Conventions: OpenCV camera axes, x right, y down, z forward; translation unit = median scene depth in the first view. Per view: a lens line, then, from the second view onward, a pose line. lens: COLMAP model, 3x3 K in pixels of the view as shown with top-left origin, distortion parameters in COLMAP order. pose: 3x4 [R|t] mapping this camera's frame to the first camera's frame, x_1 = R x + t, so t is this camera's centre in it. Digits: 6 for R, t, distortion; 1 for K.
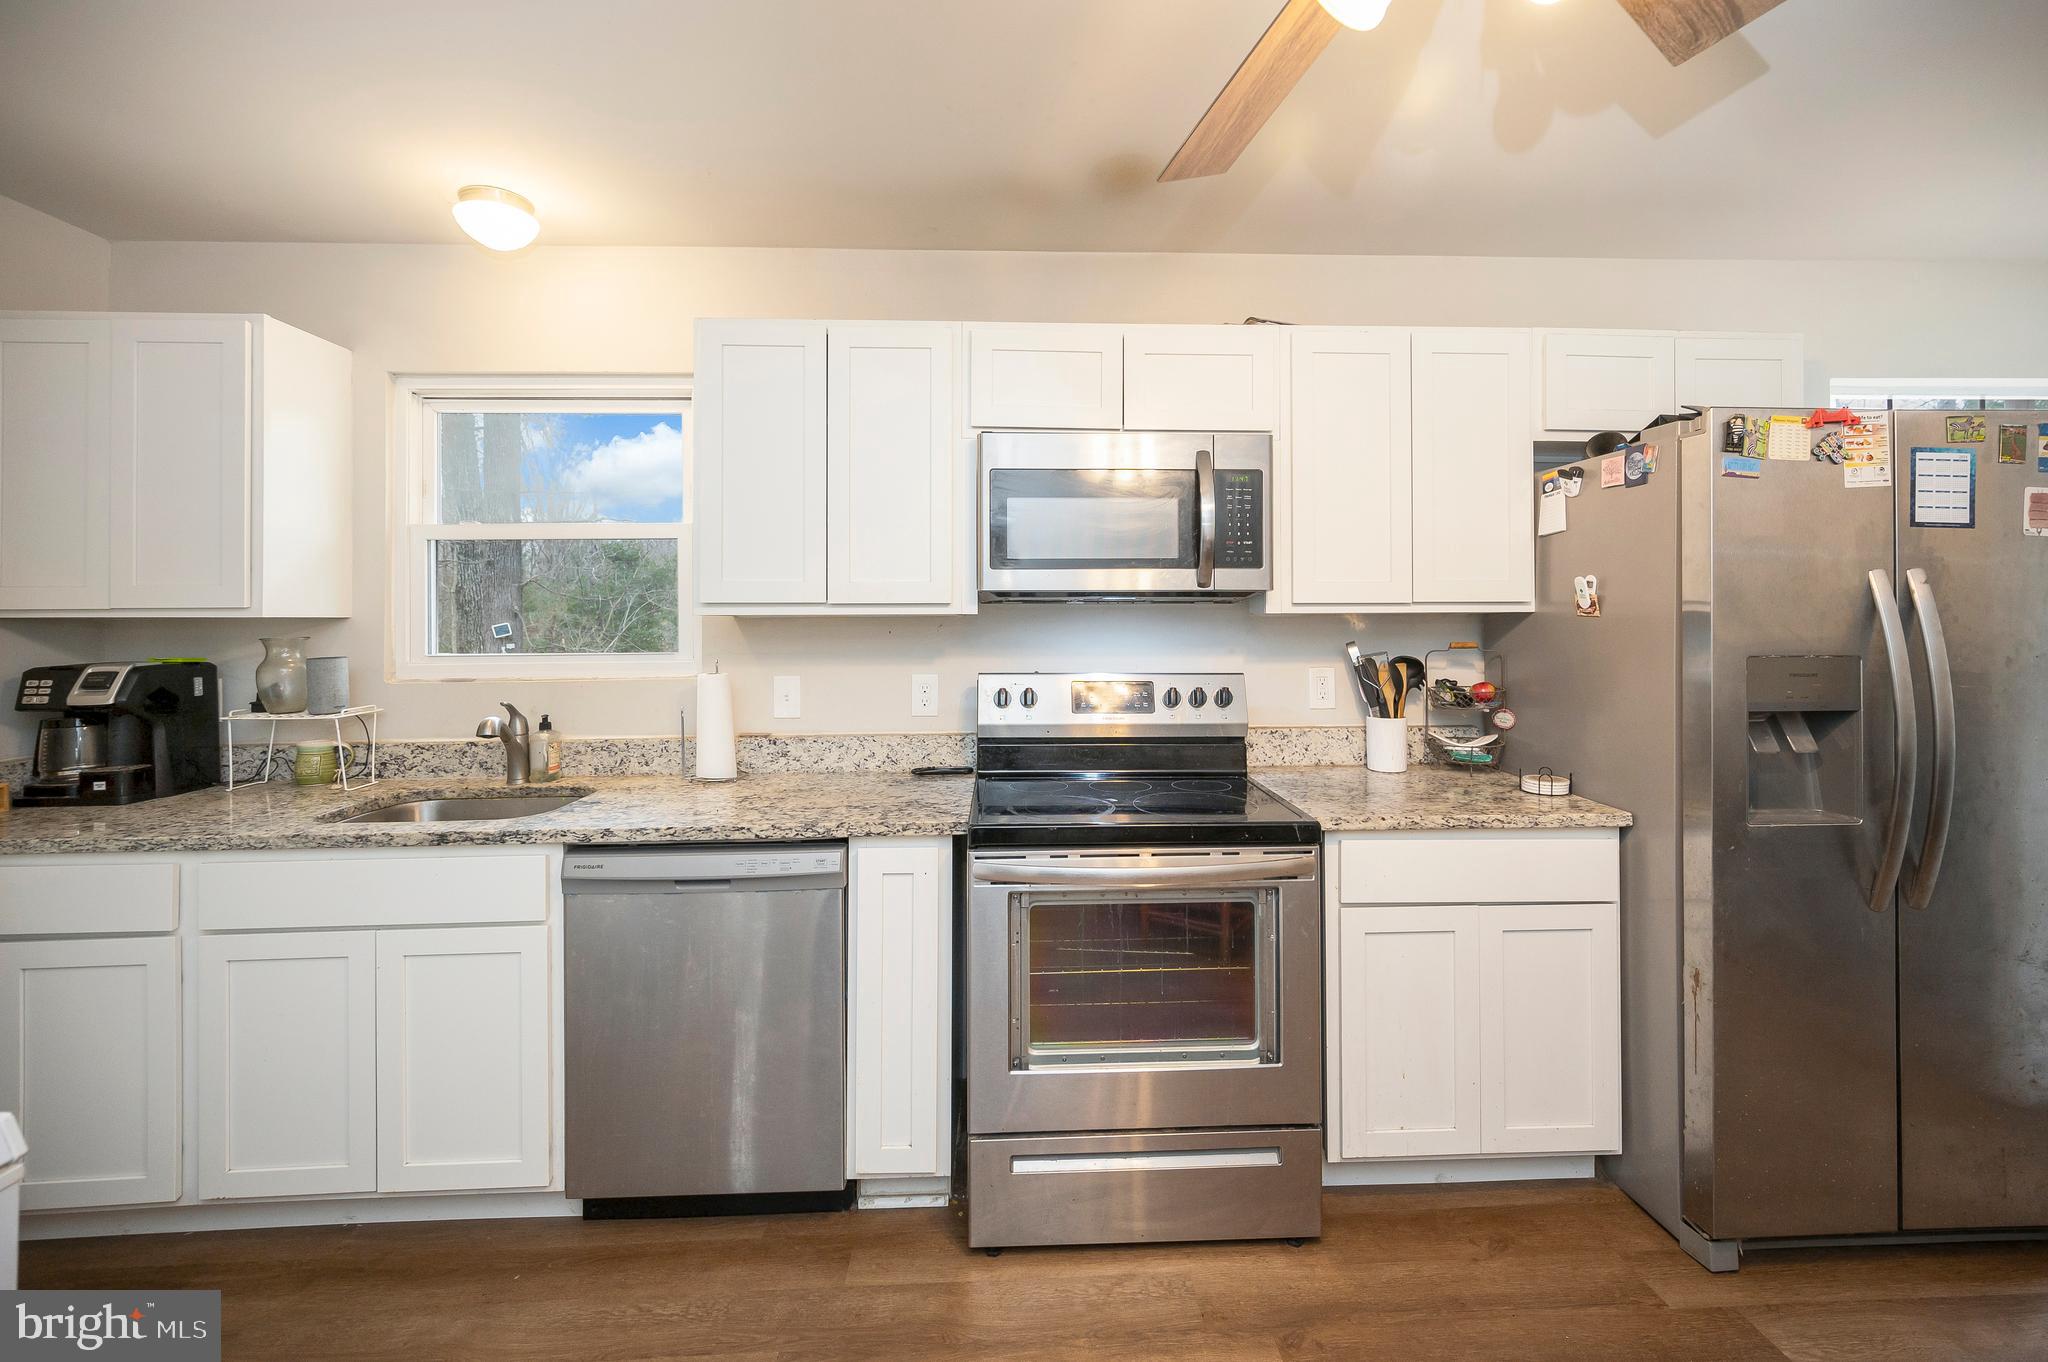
lens RADIAL K [[845.1, 0, 1045.7], [0, 845.1, 623.4], [0, 0, 1]] dist [0.002472, -0.001117]
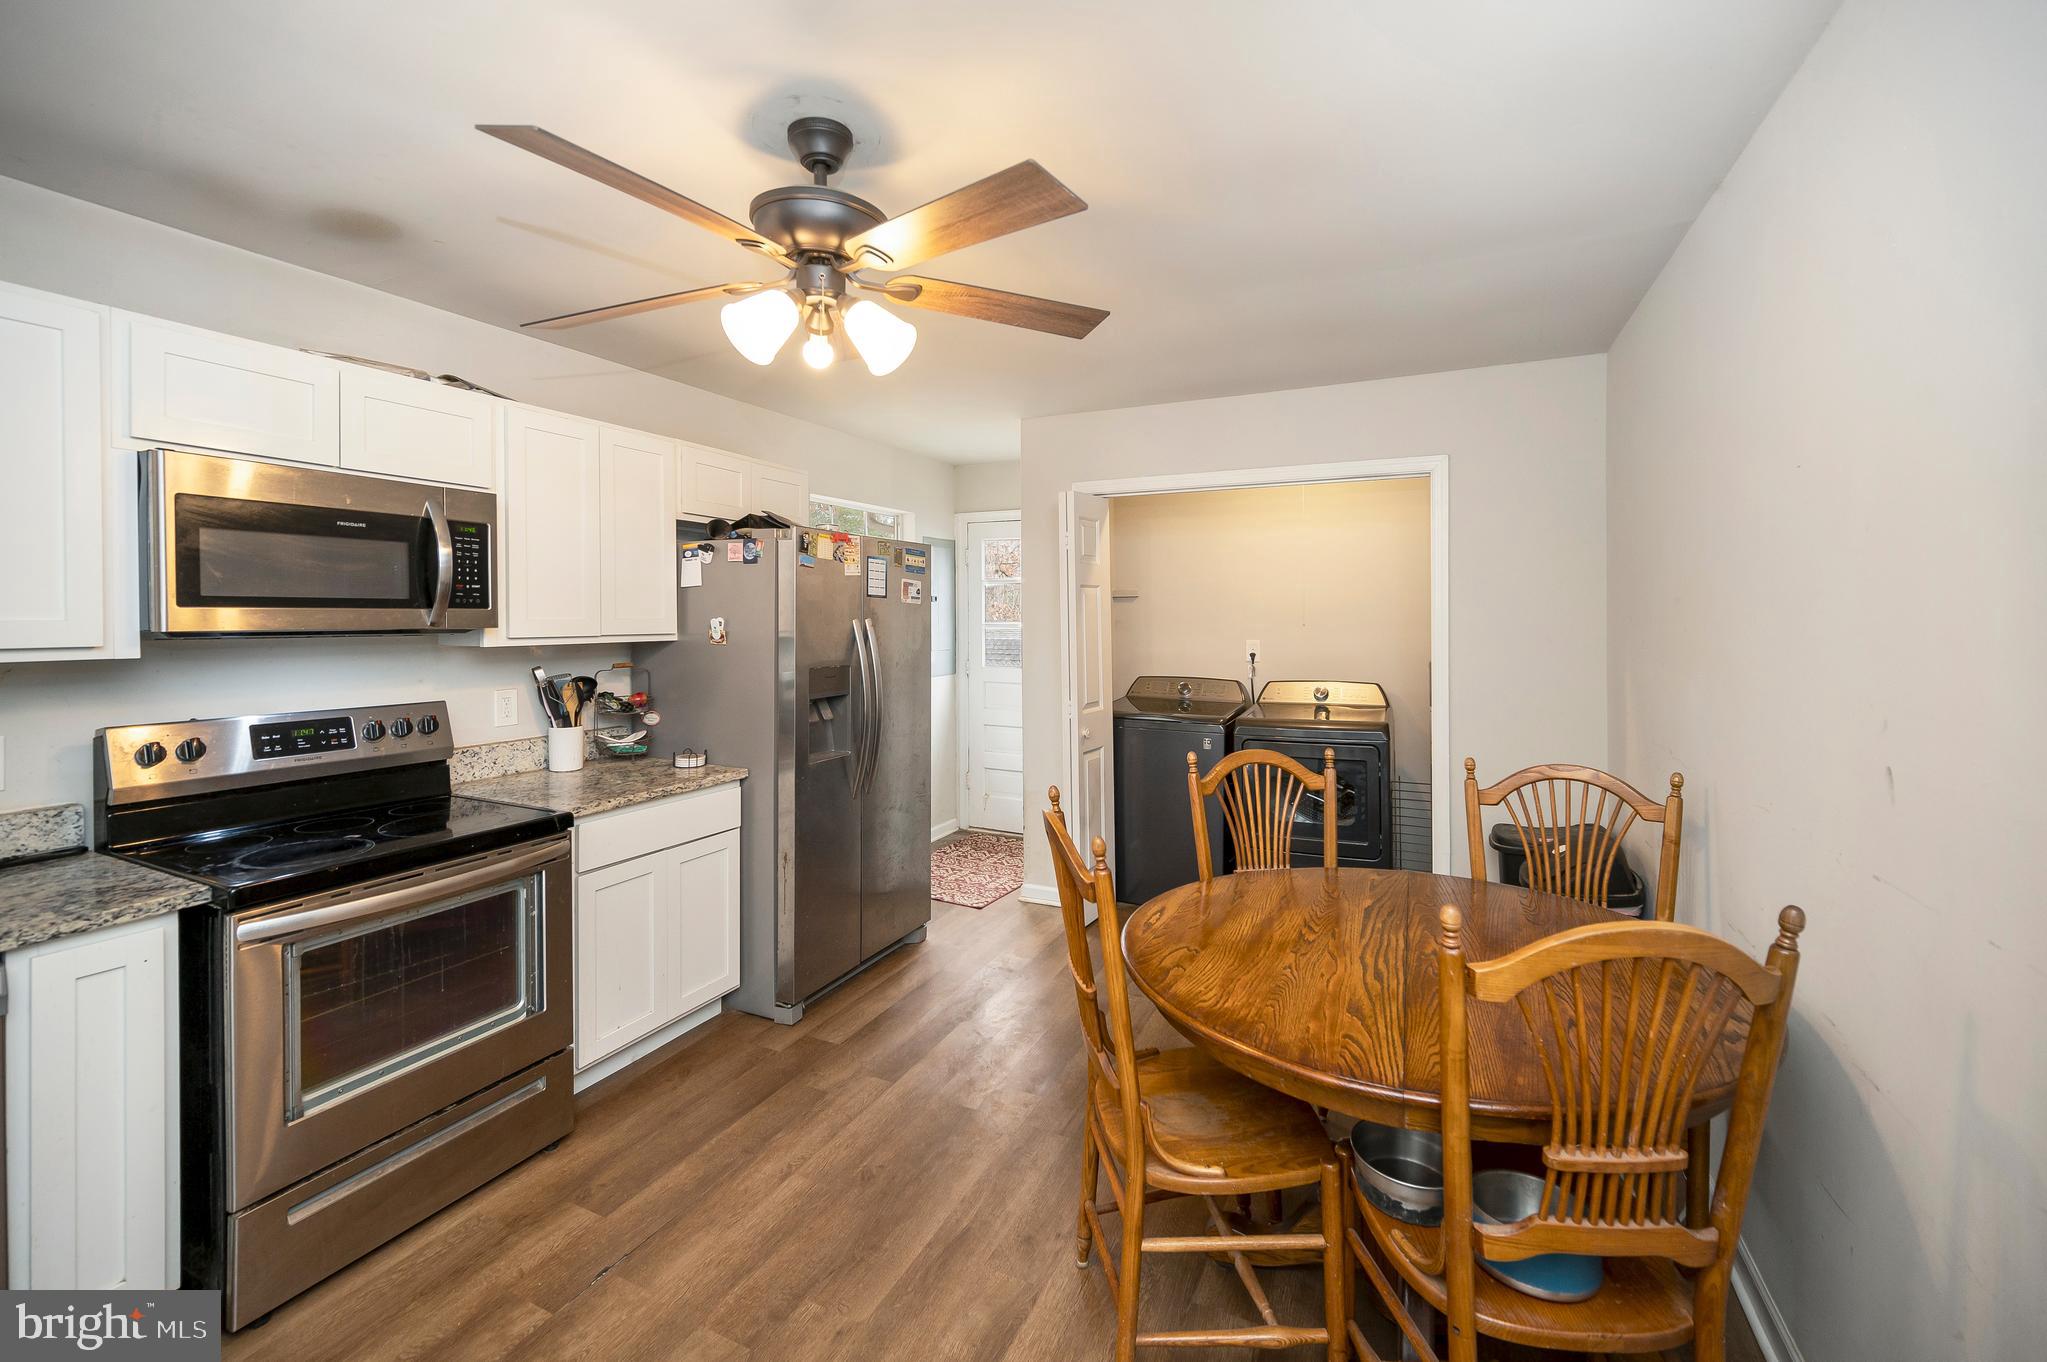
lens RADIAL K [[844.7, 0, 1019.3], [0, 844.7, 620.8], [0, 0, 1]] dist [0.002472, -0.001117]
pose [[0.479276, -0.001547, 0.877663, -0.444753], [0.002129, 0.999998, 0.000600, -0.052201], [-0.877661, 0.001581, 0.479279, -0.206226]]
